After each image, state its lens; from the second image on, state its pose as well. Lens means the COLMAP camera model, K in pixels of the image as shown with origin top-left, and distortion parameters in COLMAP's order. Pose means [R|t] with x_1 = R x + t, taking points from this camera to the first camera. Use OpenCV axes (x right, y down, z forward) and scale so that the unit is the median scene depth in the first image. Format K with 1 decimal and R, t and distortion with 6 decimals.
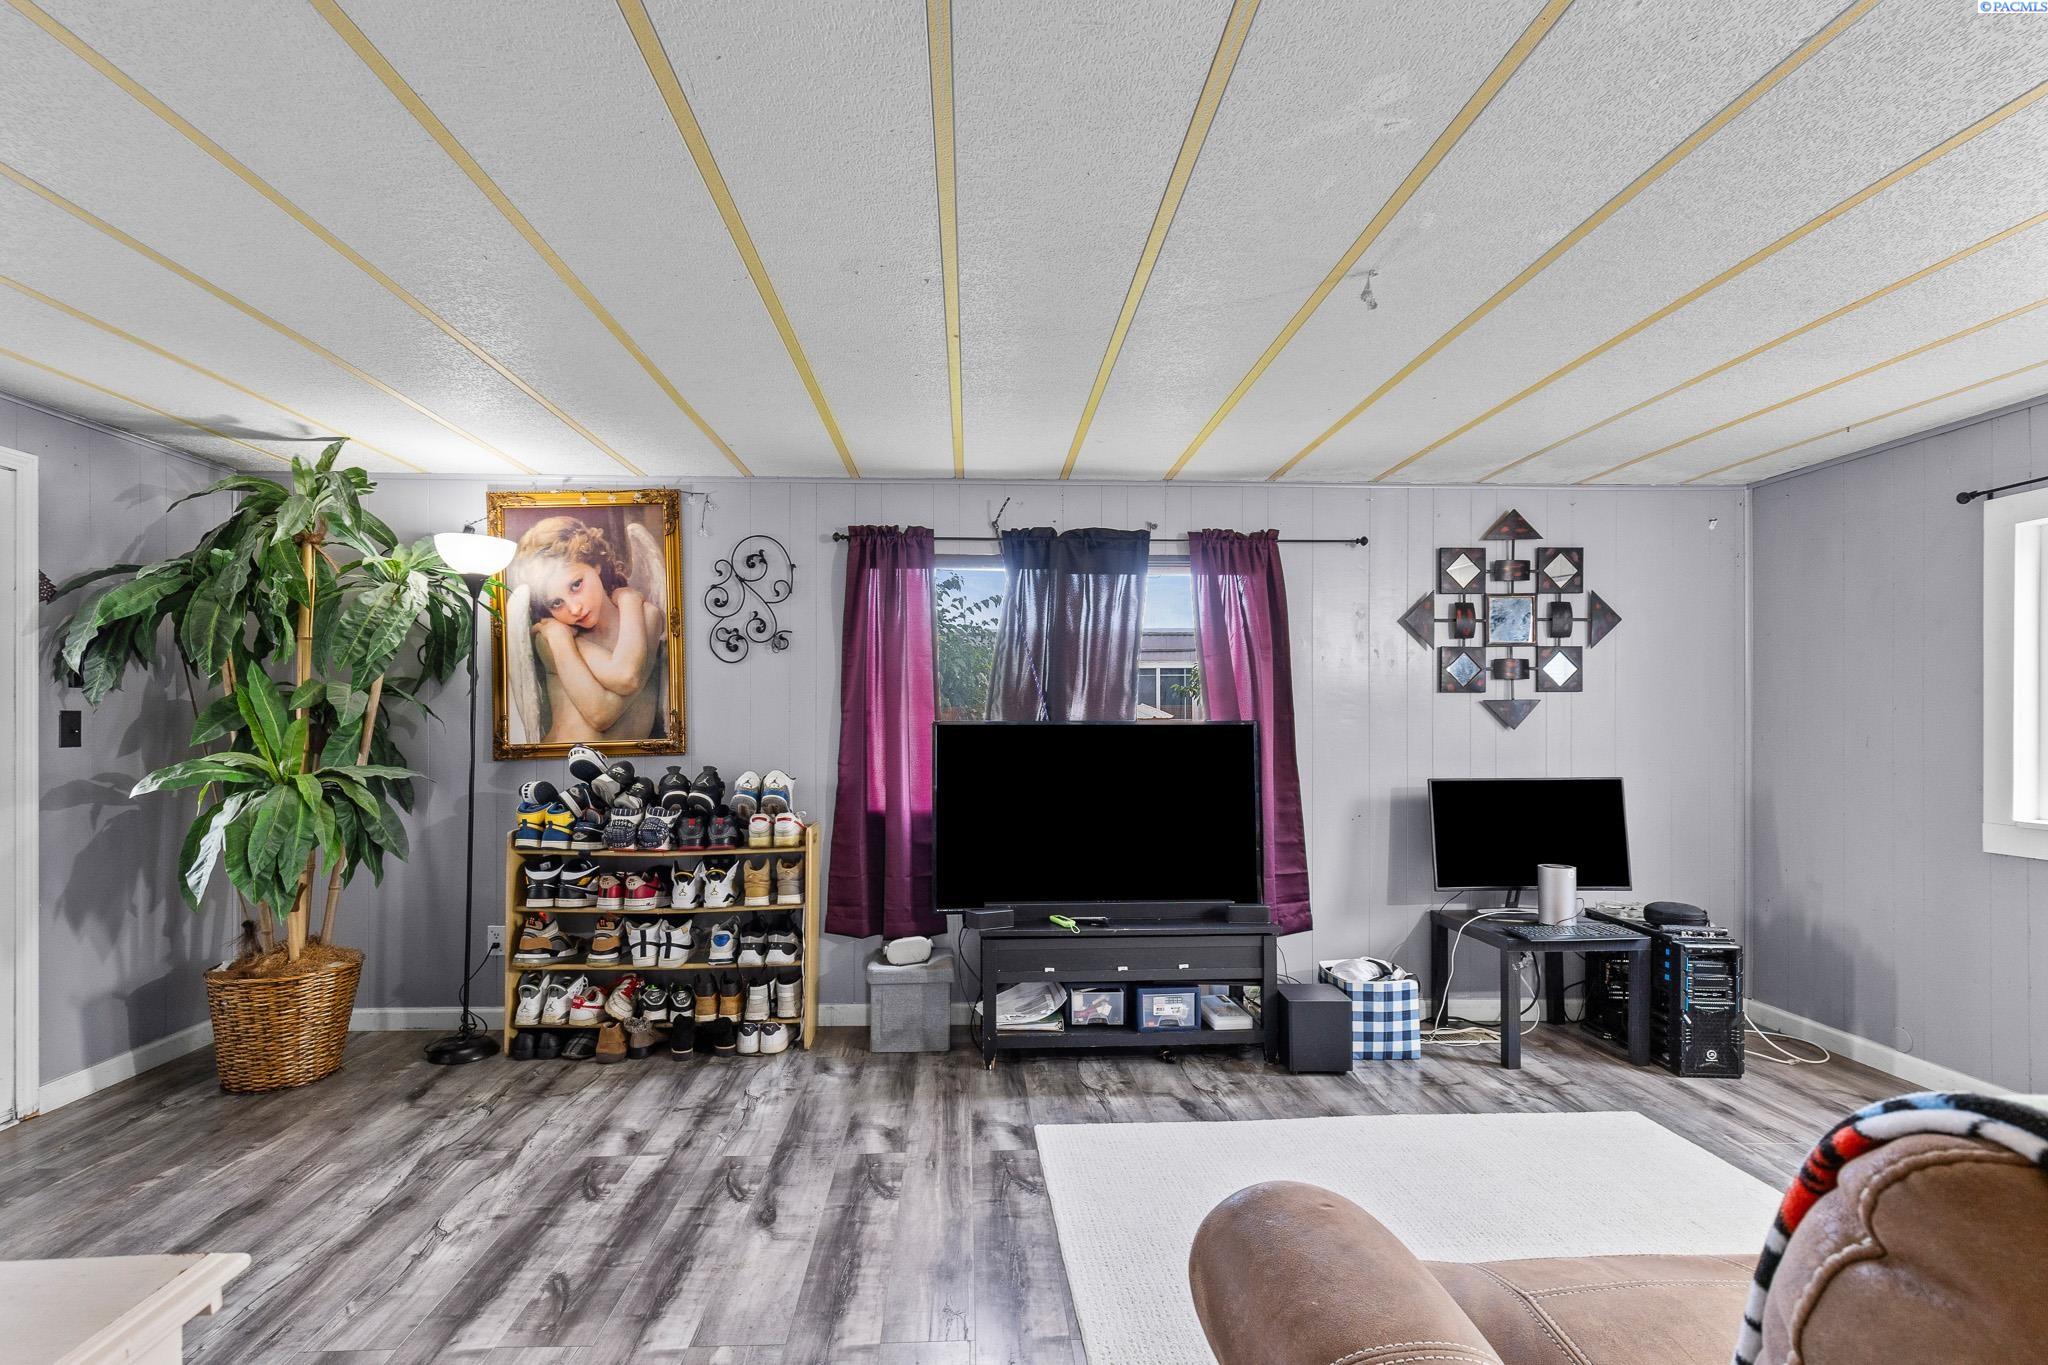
lens RADIAL K [[911.7, 0, 1021.2], [0, 911.7, 719.6], [0, 0, 1]] dist [0.001000, -0.000120]
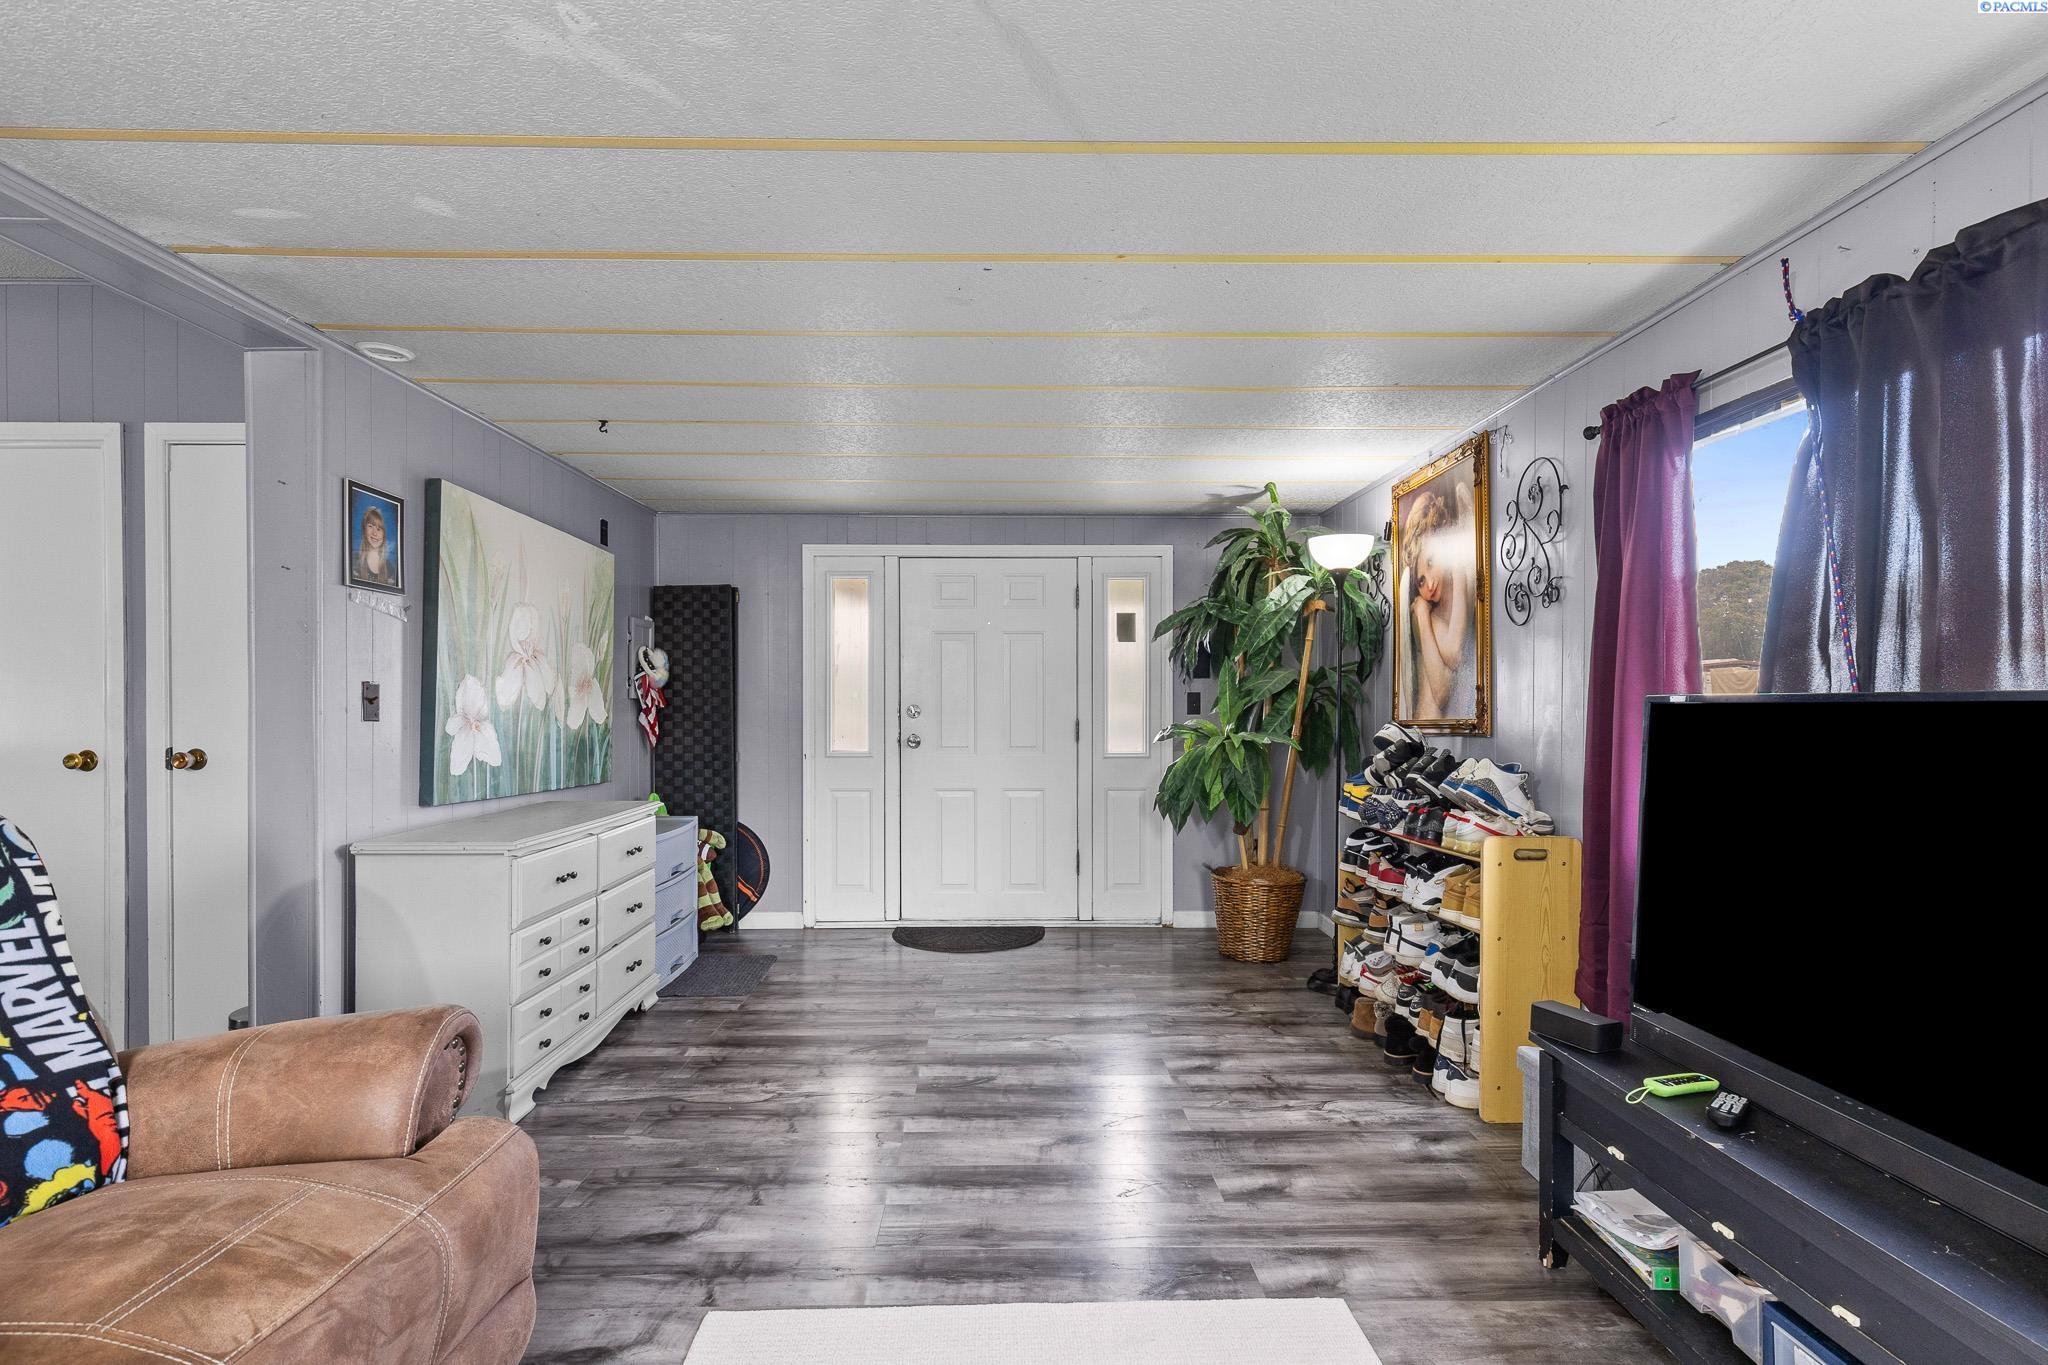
lens RADIAL K [[928.8, 0, 1031.3], [0, 928.8, 708.0], [0, 0, 1]] dist [0.011324, -0.000227]
pose [[-0.018472, 0.007271, -0.999803, 0.535772], [-0.000280, 0.999973, 0.007277, 0.005167], [0.999829, 0.000415, -0.018469, 0.601432]]
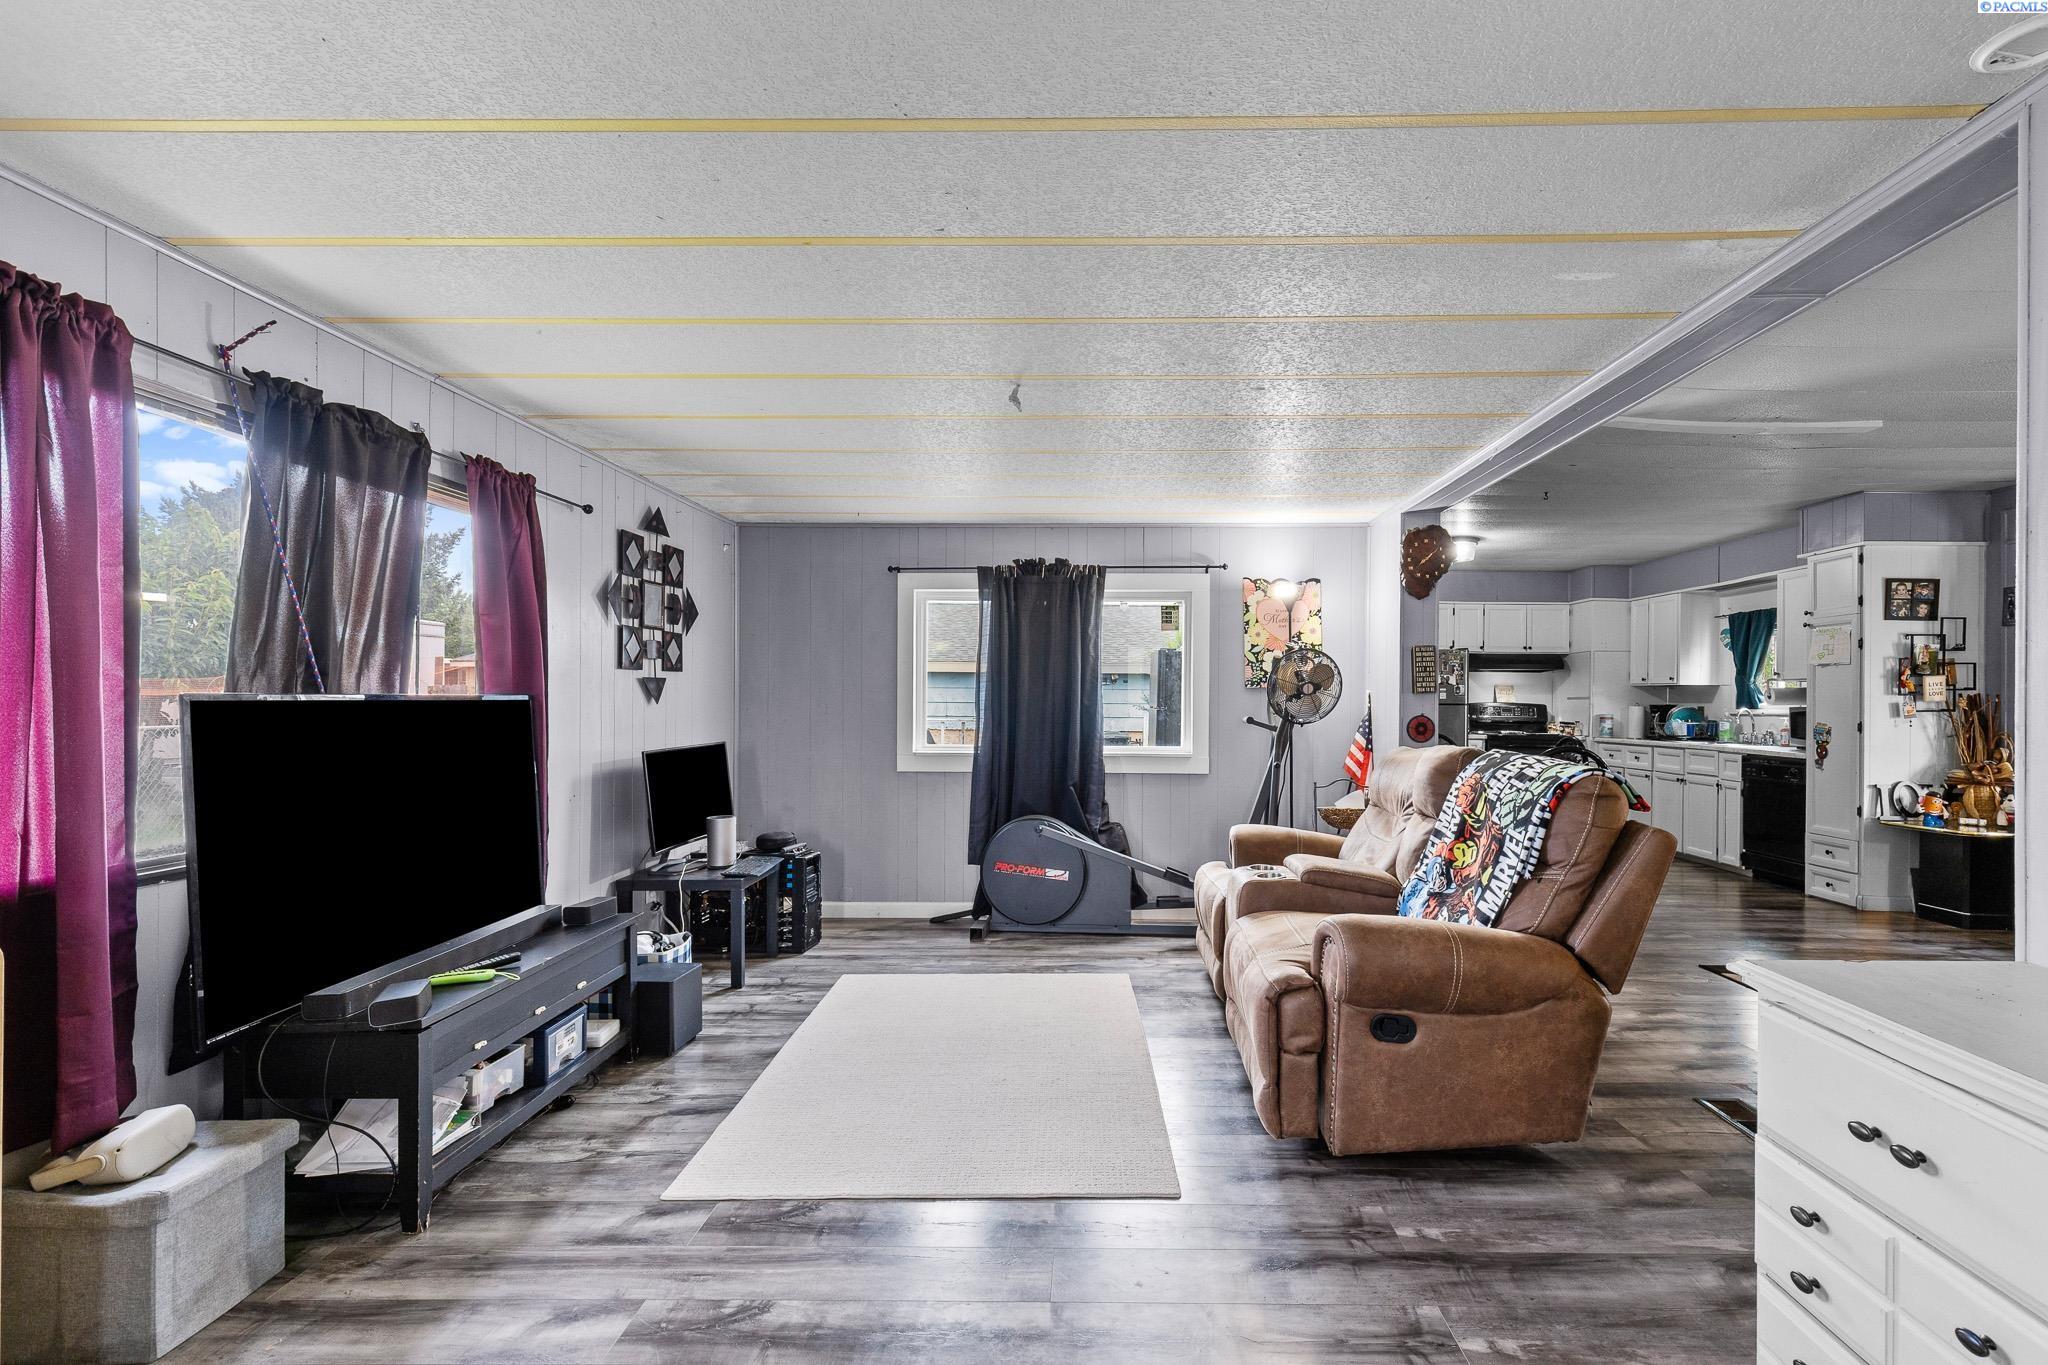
lens RADIAL K [[951.9, 0, 1036.0], [0, 951.9, 694.8], [0, 0, 1]] dist [0.000470, -0.000145]
pose [[0.090772, 0.005367, 0.995857, -0.607671], [-0.004833, 0.999976, -0.004949, 0.003087], [-0.995860, -0.004364, 0.090795, 0.455126]]
